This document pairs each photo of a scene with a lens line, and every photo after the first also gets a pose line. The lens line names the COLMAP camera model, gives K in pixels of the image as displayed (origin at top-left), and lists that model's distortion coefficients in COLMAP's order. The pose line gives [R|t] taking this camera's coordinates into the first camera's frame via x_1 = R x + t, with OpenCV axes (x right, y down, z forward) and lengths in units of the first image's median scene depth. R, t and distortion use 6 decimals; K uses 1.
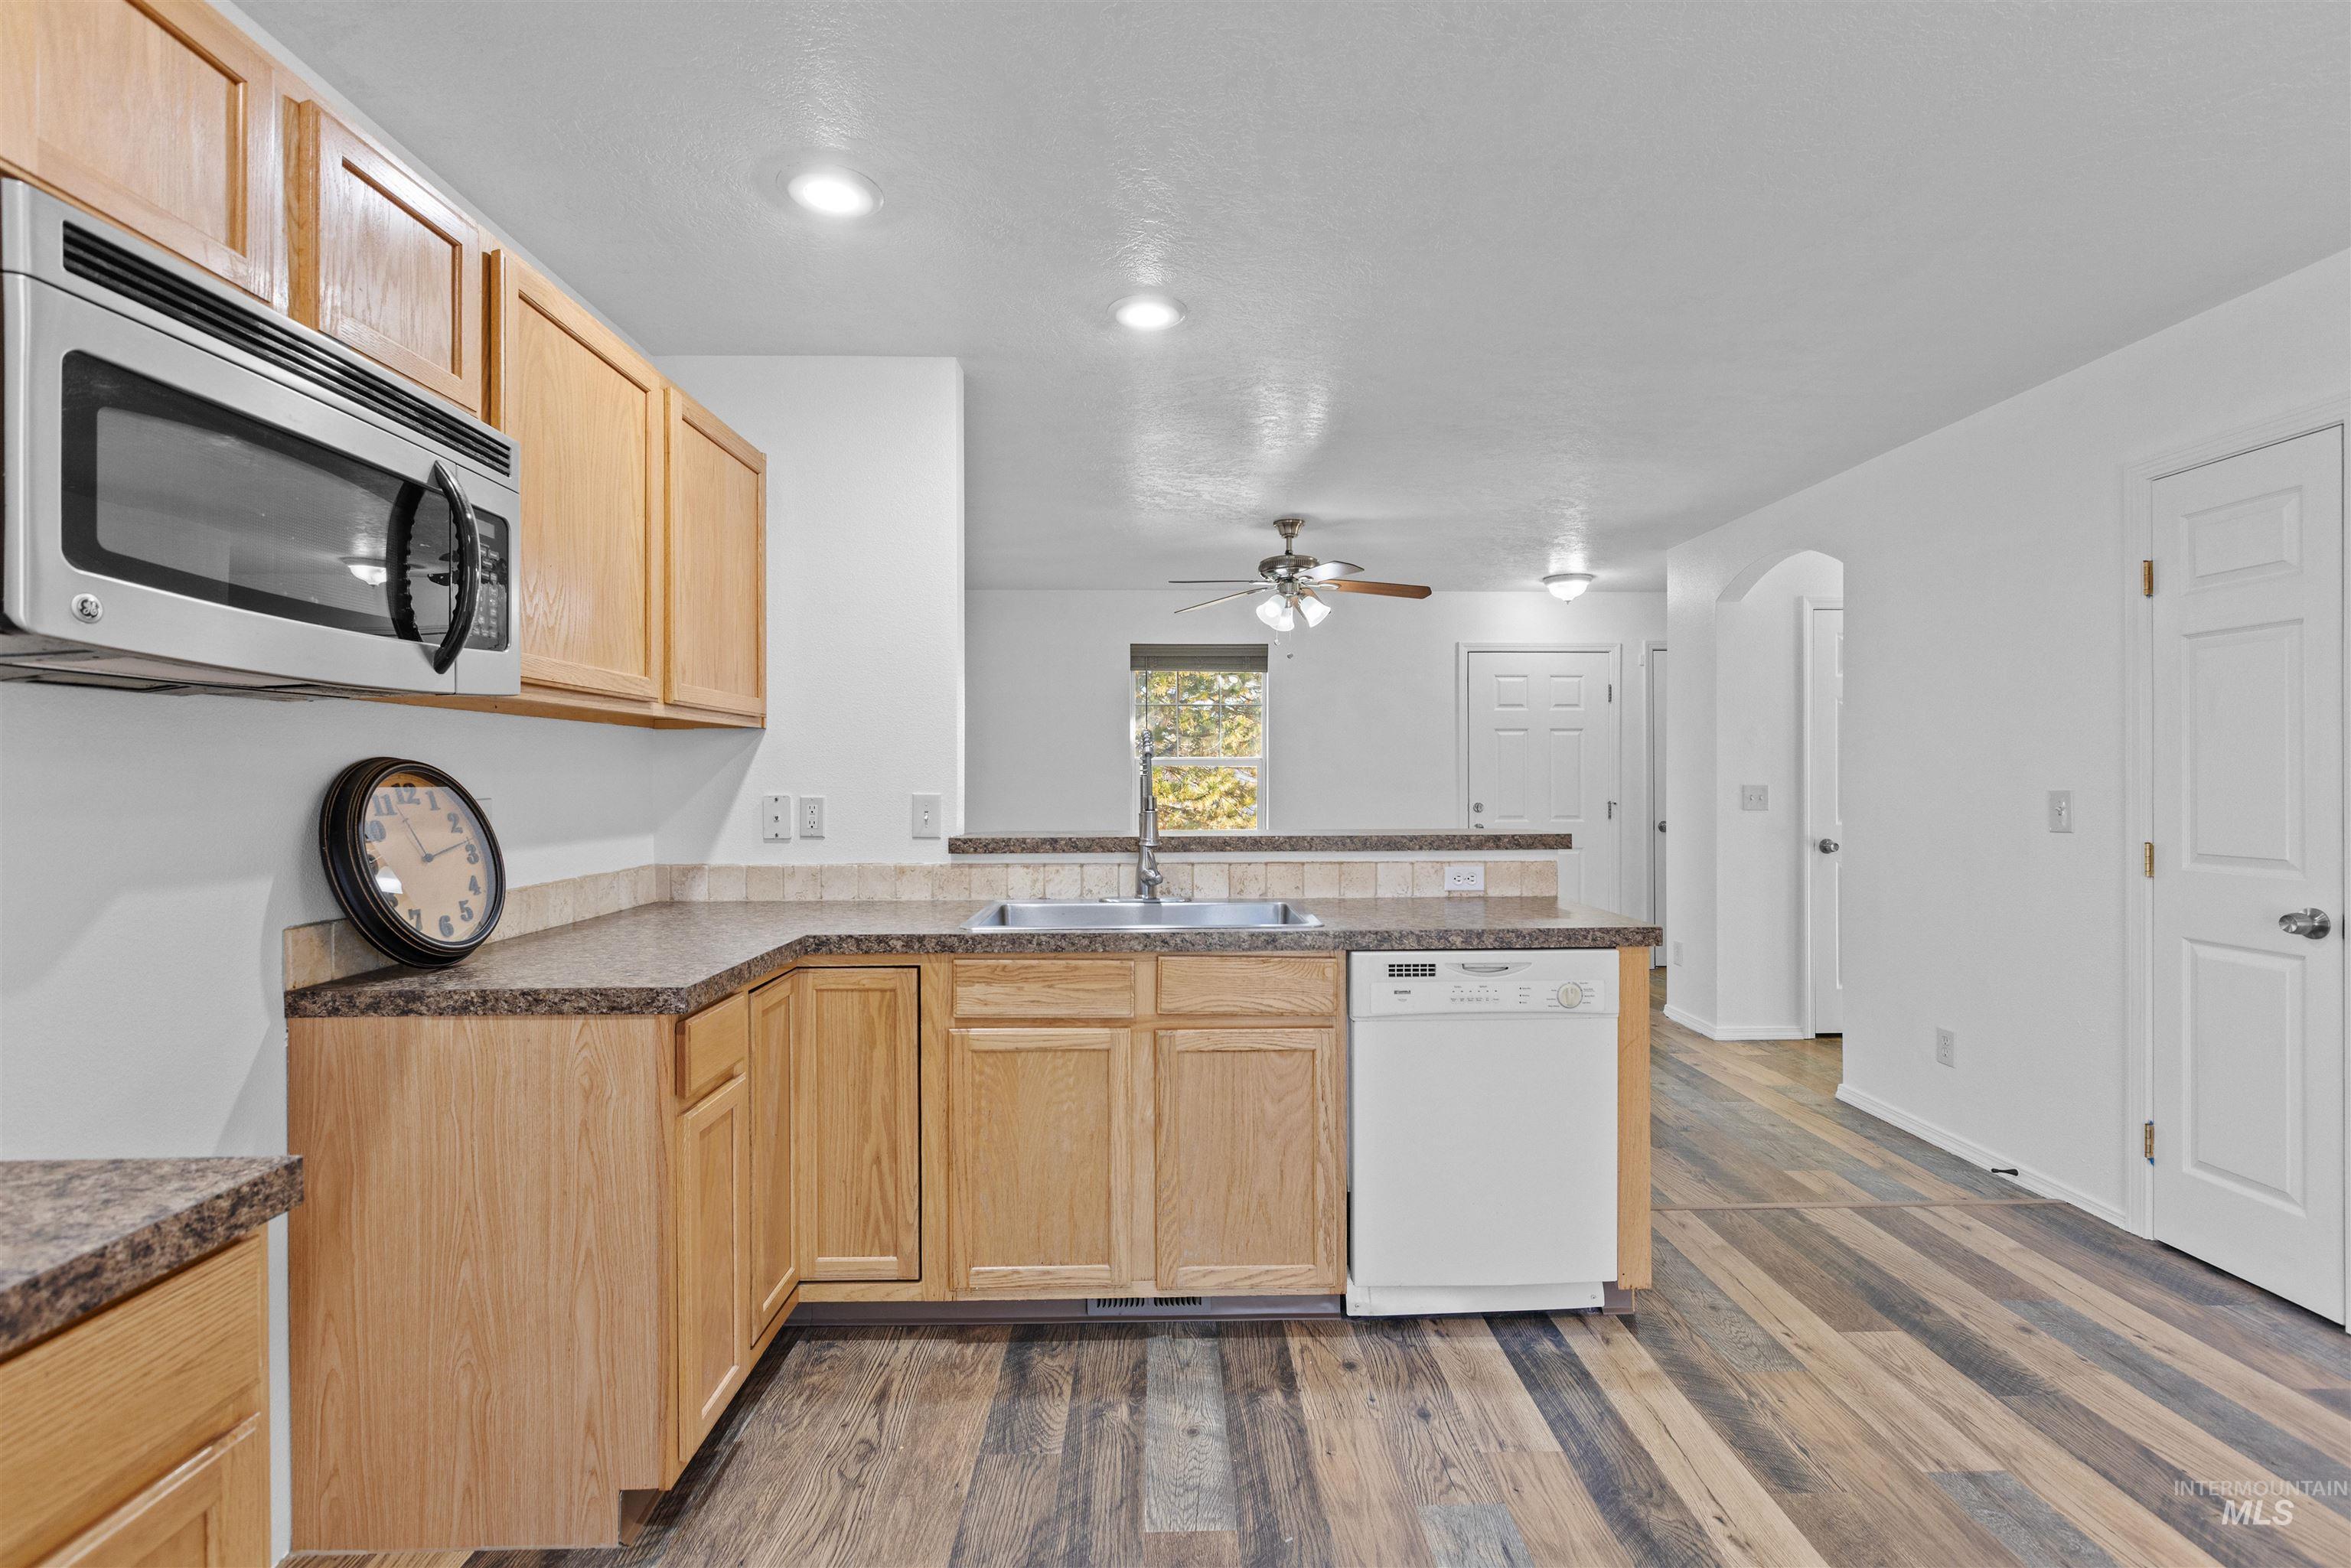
lens RADIAL K [[1051.9, 0, 1191.0], [0, 1051.9, 782.9], [0, 0, 1]] dist [0.000734, 0.000415]
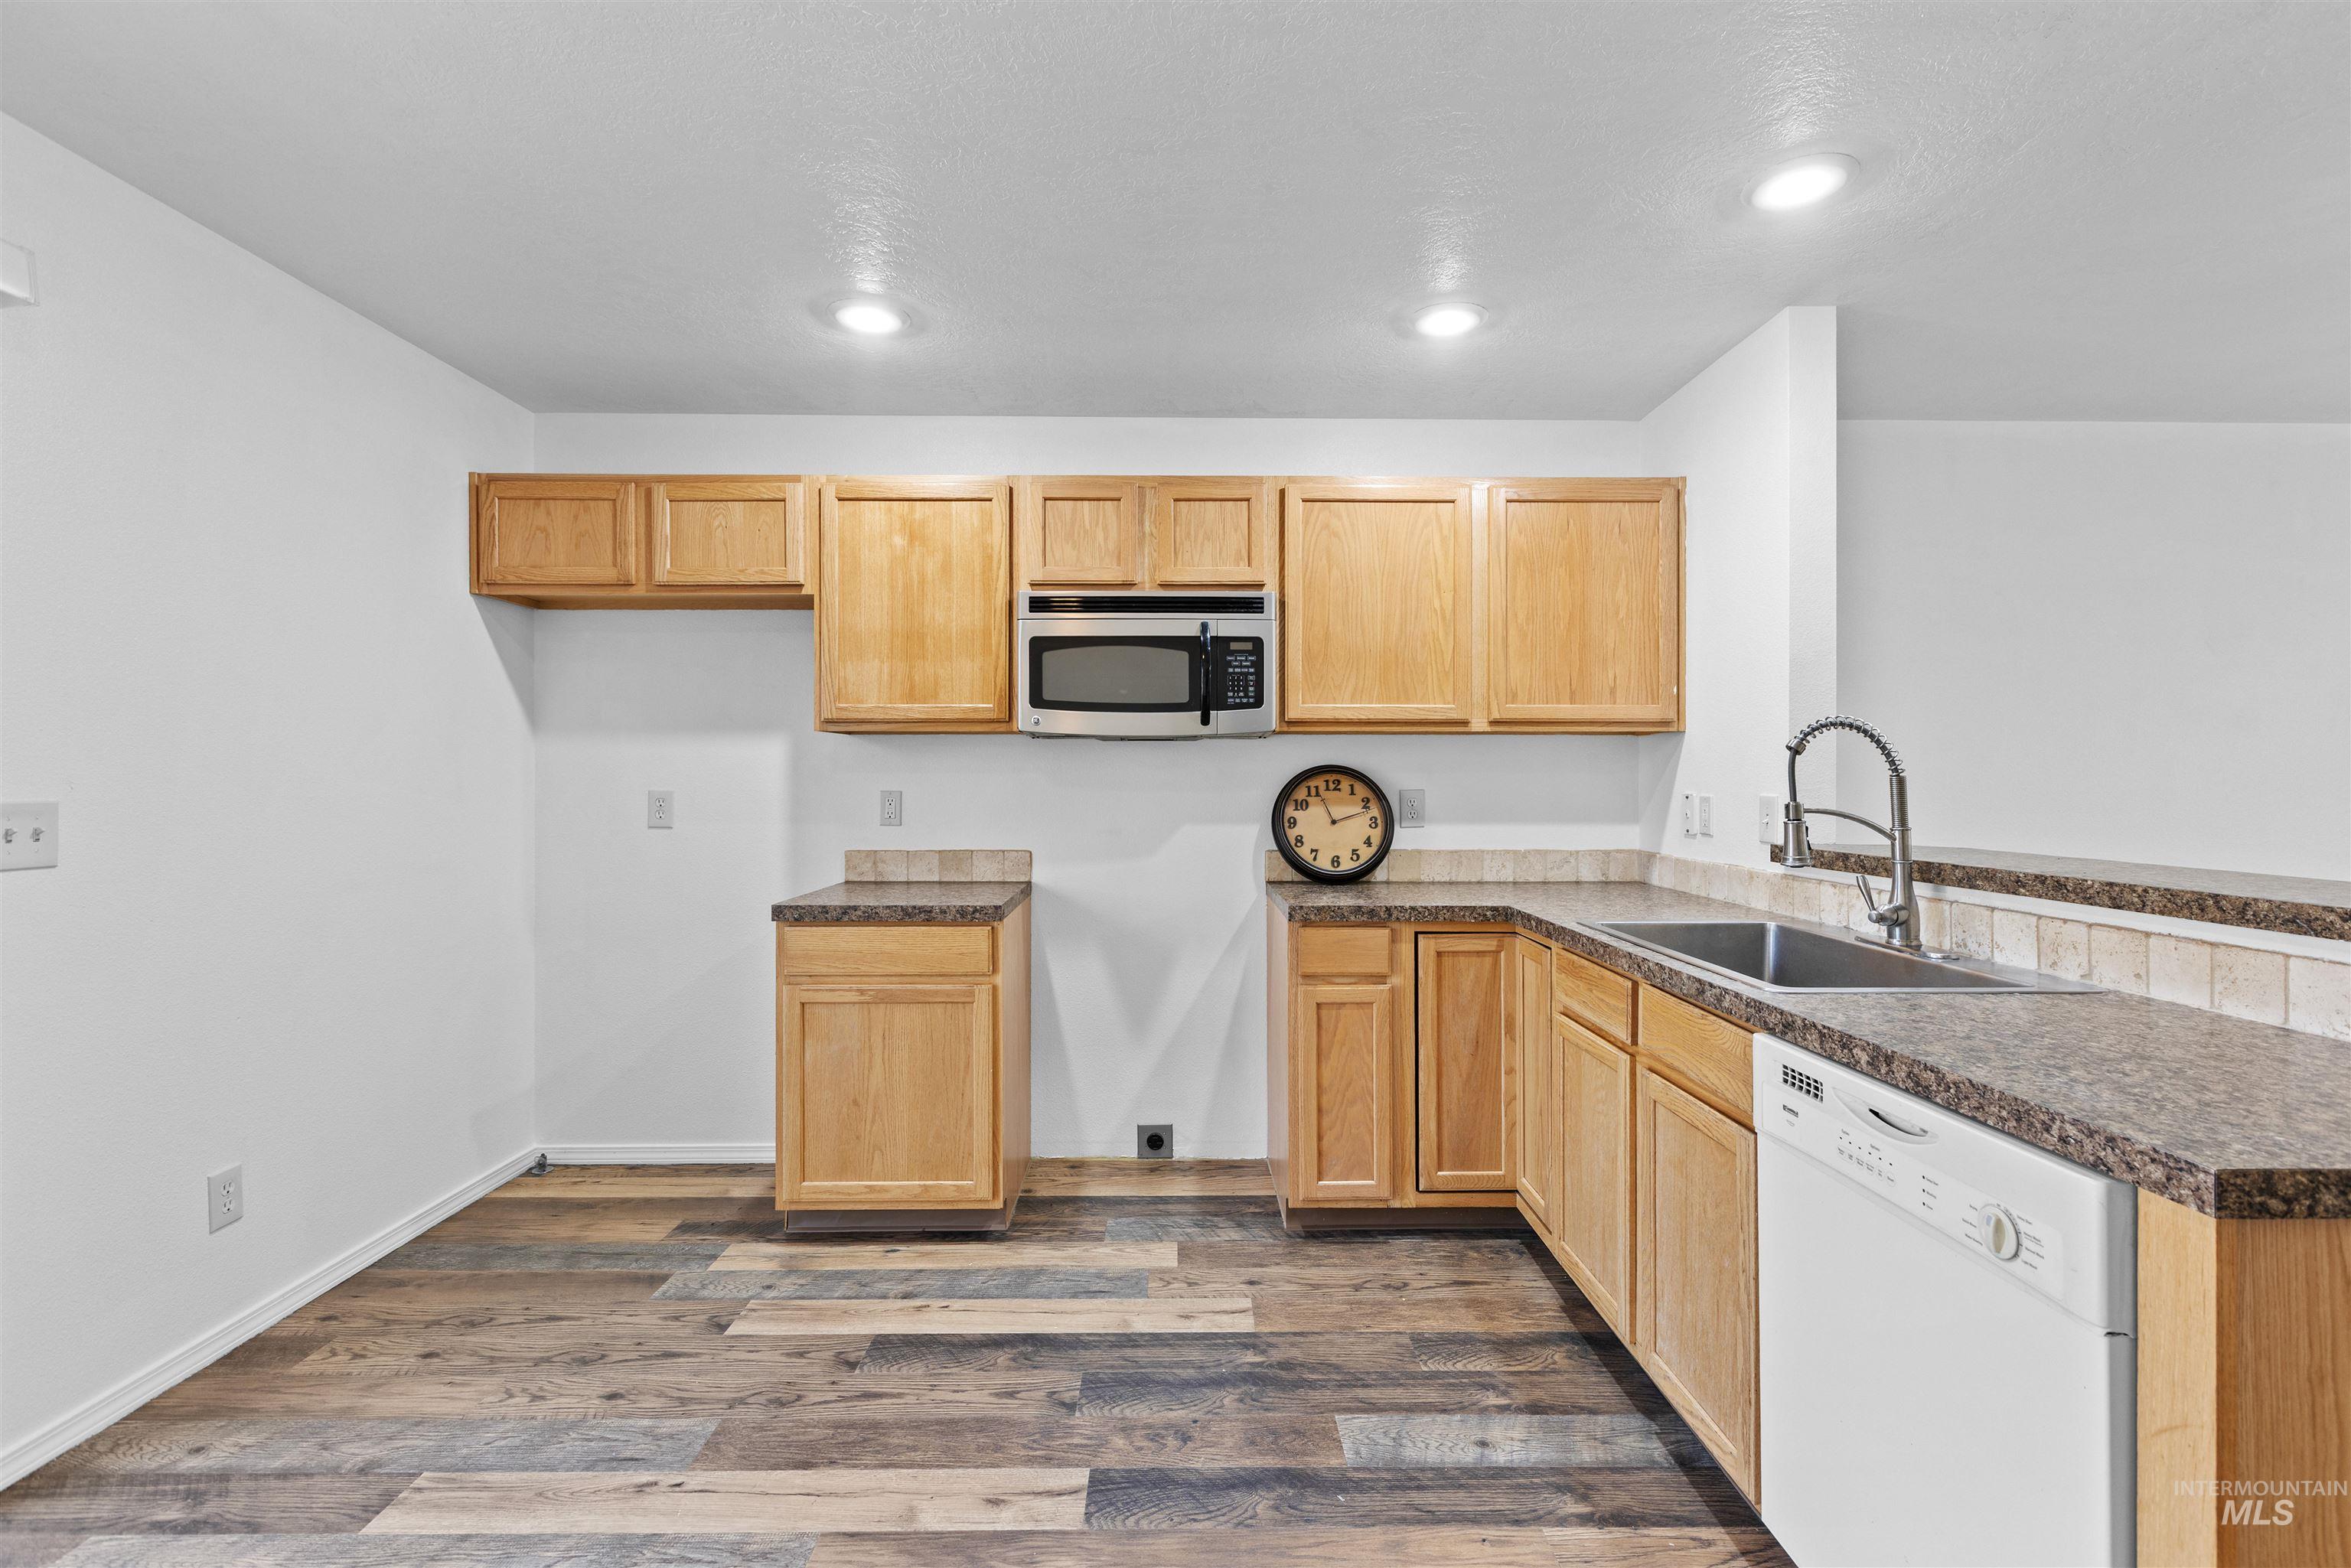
lens RADIAL K [[1051.9, 0, 1191.0], [0, 1051.9, 782.9], [0, 0, 1]] dist [0.000734, 0.000415]
pose [[-0.009863, 0.008841, -0.999912, 0.851659], [-0.006475, 0.999939, 0.008905, -0.006673], [0.999930, 0.006562, -0.009805, 0.635509]]
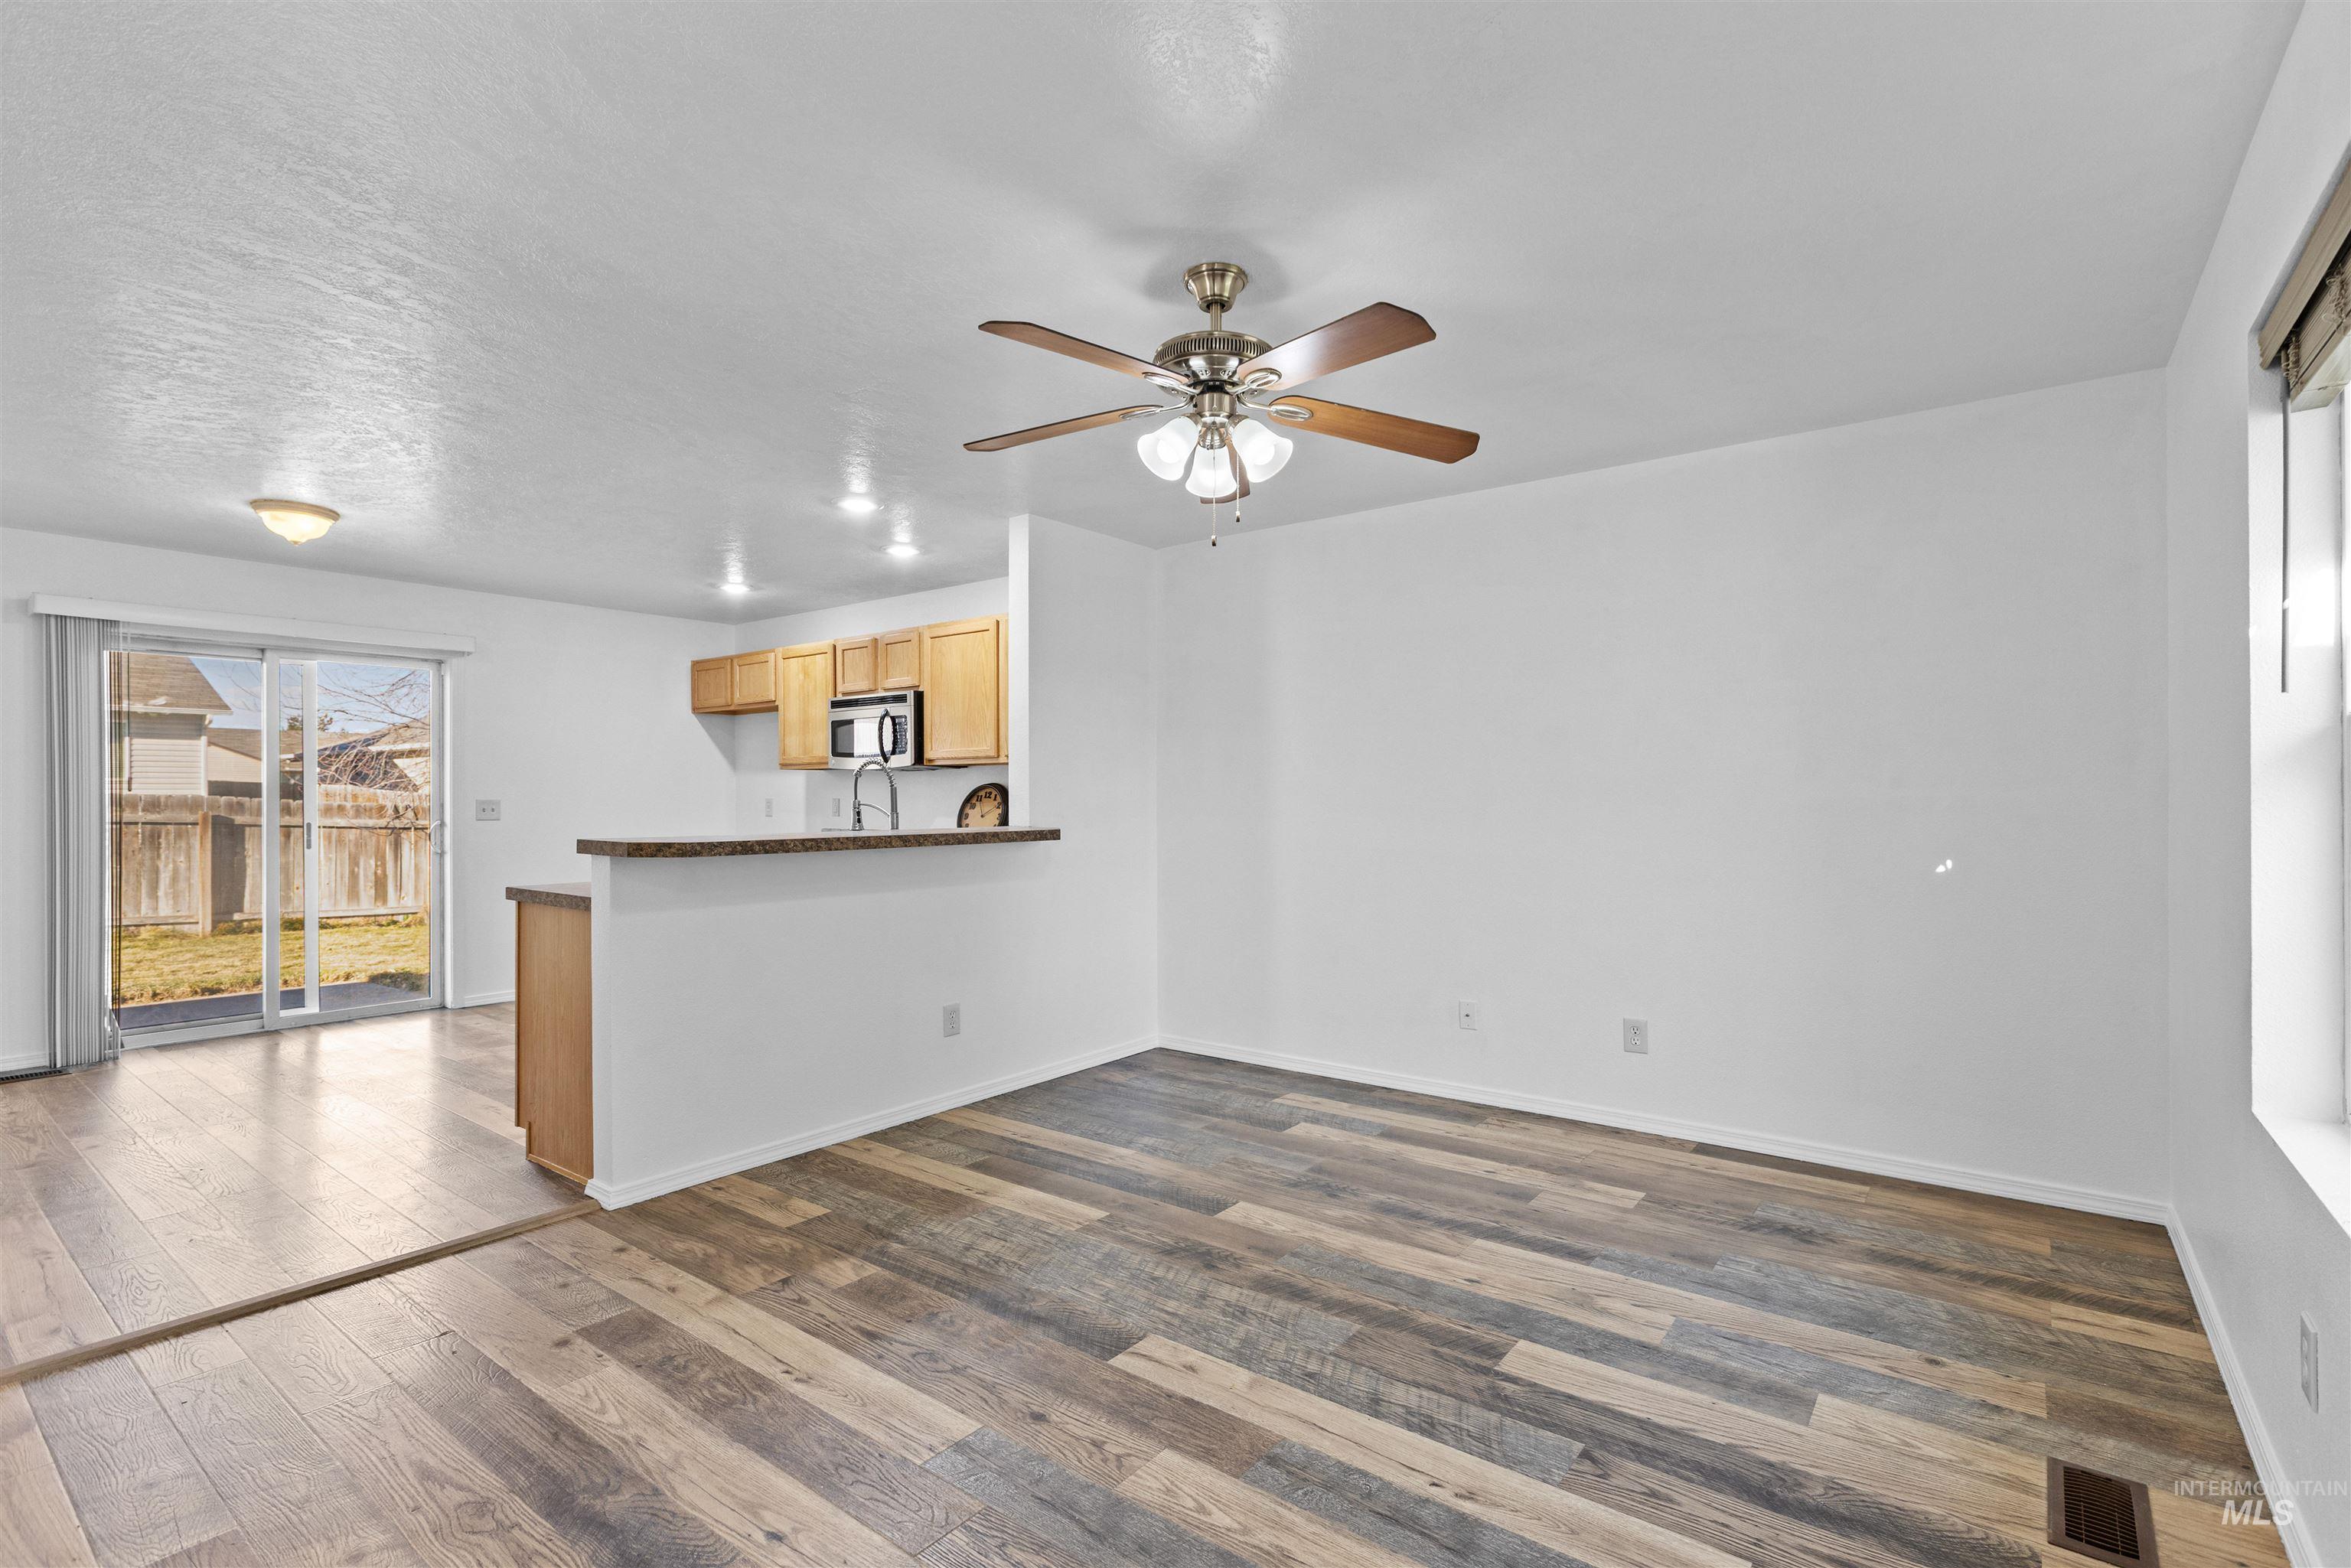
lens RADIAL K [[1066.0, 0, 1195.1], [0, 1066.0, 796.0], [0, 0, 1]] dist [0.000466, 0.000240]
pose [[-0.622891, -0.000197, -0.782309, 1.050144], [-0.000037, 1.000000, -0.000223, 0.013848], [0.782309, -0.000110, -0.622891, 2.770361]]
